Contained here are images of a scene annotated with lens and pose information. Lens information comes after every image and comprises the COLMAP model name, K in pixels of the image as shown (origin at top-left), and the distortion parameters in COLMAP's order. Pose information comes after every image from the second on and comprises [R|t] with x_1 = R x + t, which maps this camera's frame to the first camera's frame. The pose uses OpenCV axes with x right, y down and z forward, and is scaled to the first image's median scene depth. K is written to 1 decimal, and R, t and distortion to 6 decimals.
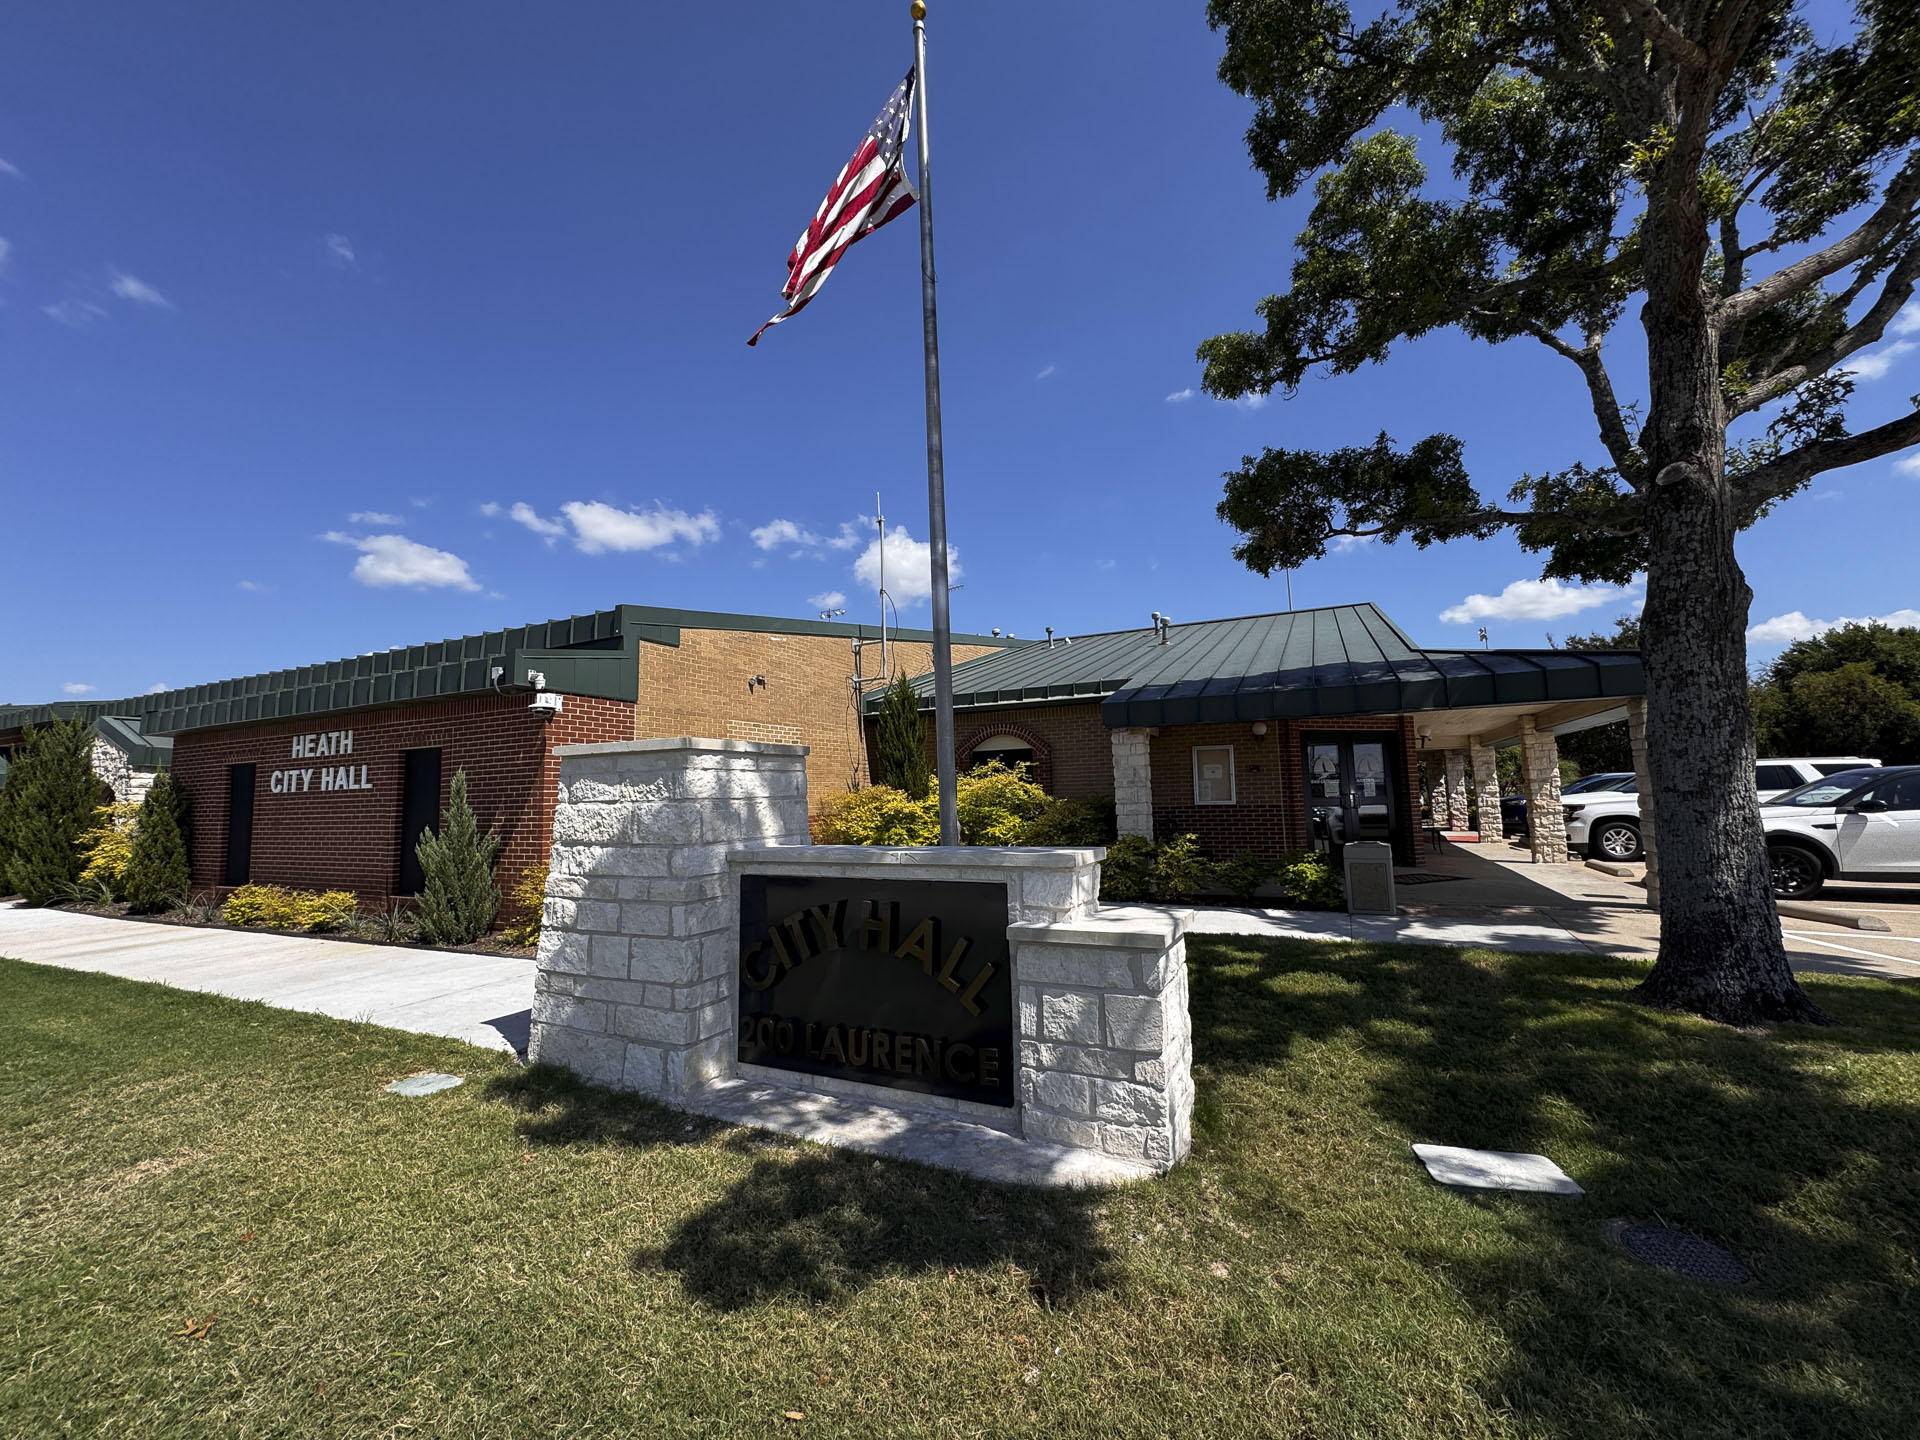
lens RADIAL K [[757.2, 0, 962.6], [0, 757.2, 721.0], [0, 0, 1]] dist [0.001243, 0.000019]
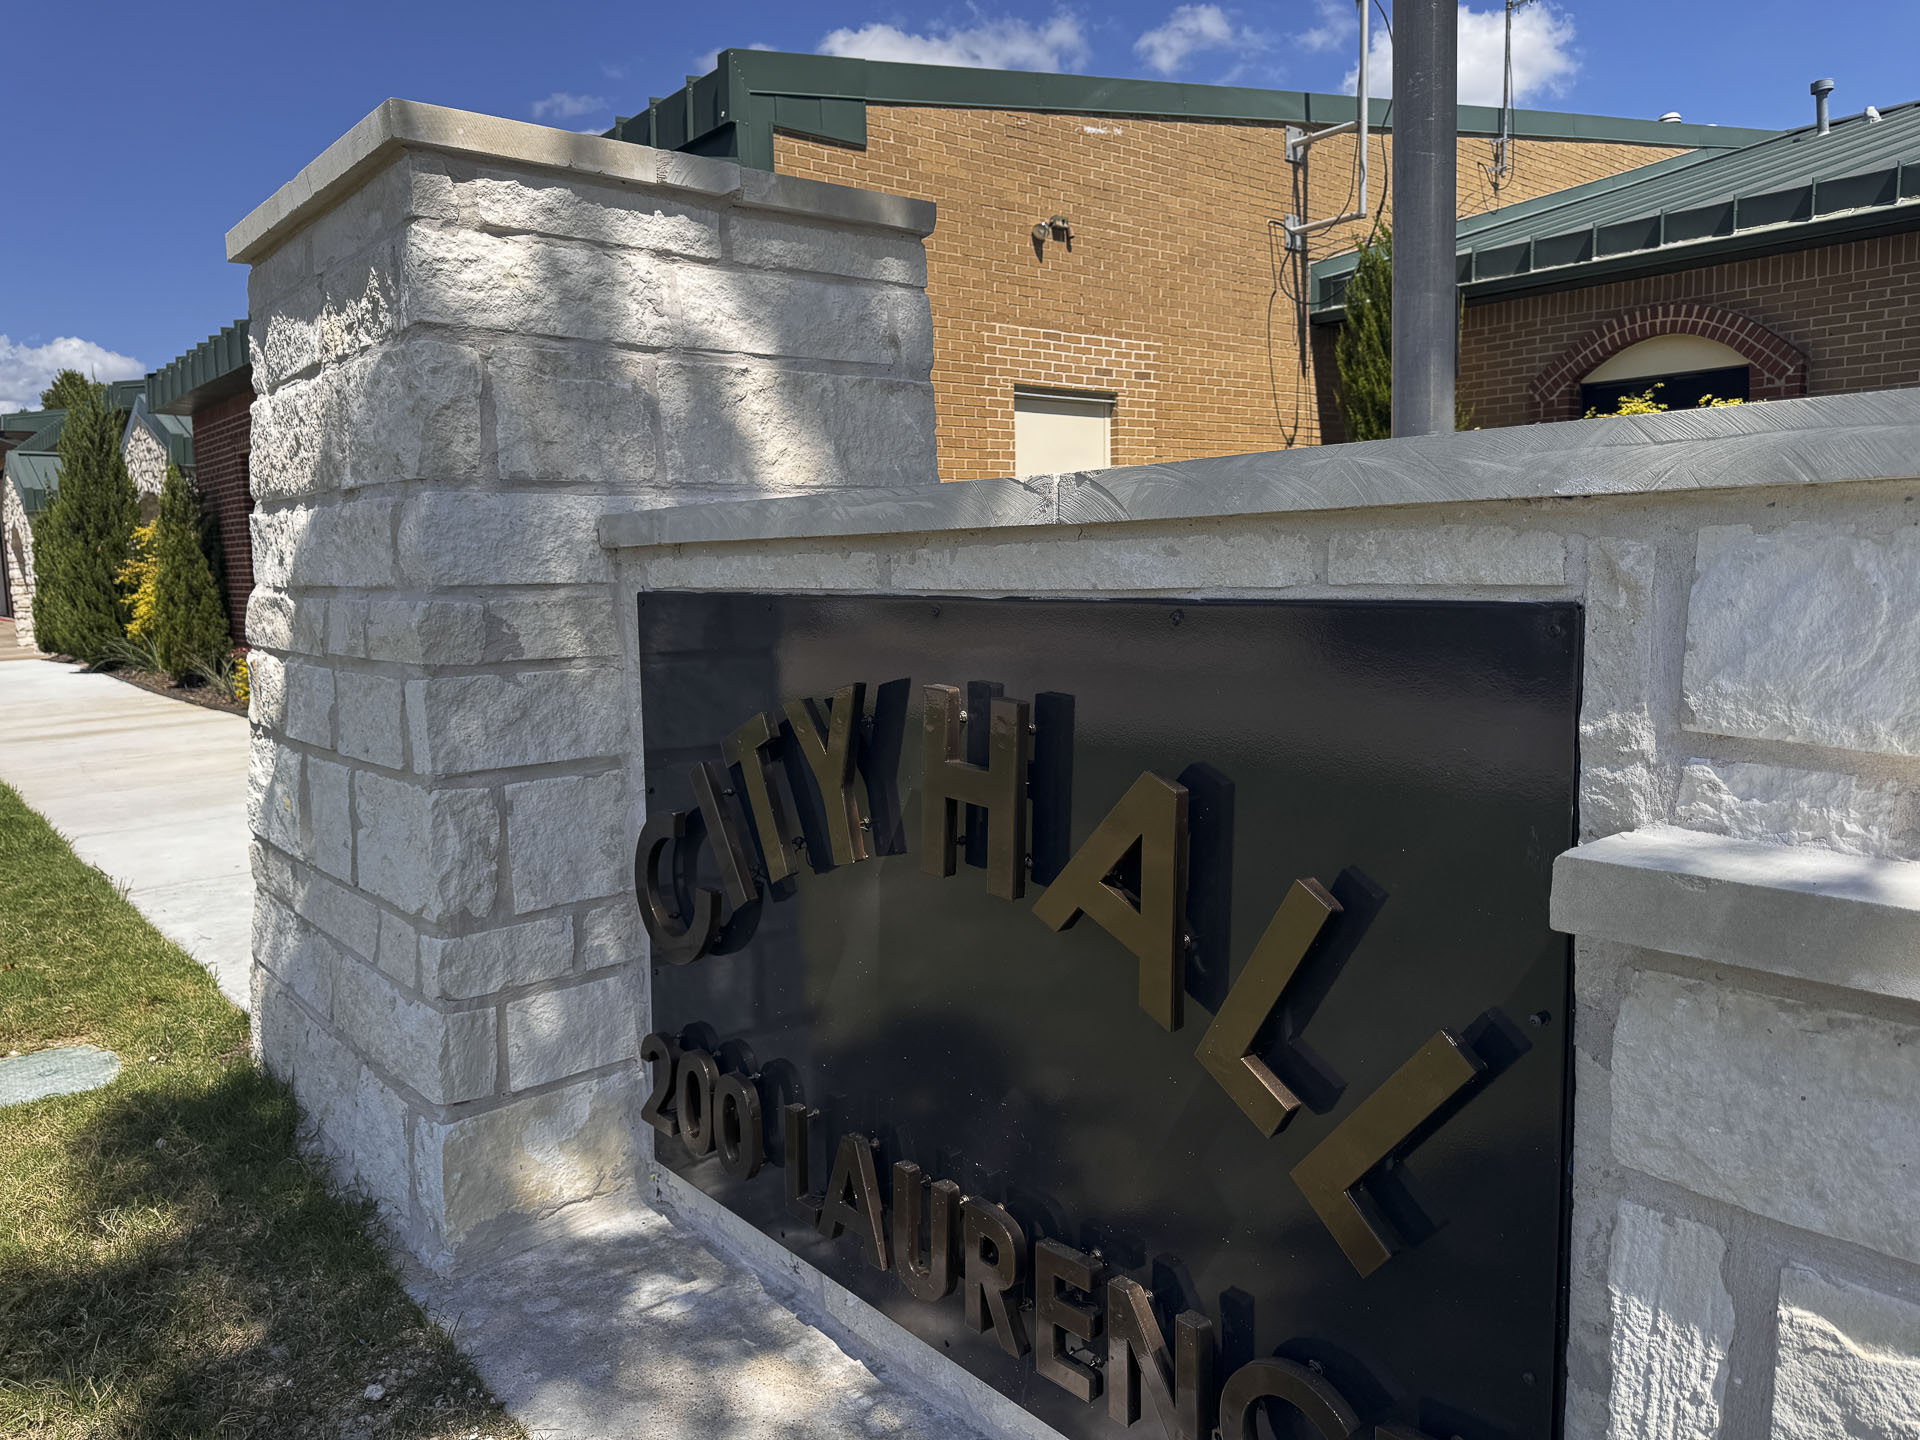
lens RADIAL K [[1347.3, 0, 958.8], [0, 1347.3, 719.0], [0, 0, 1]] dist [0.024825, -0.017790]
pose [[0.911427, 0.049801, -0.408437, 0.047846], [0.043552, 0.975396, 0.216117, 0.141848], [0.409151, -0.214763, 0.886833, 0.562283]]
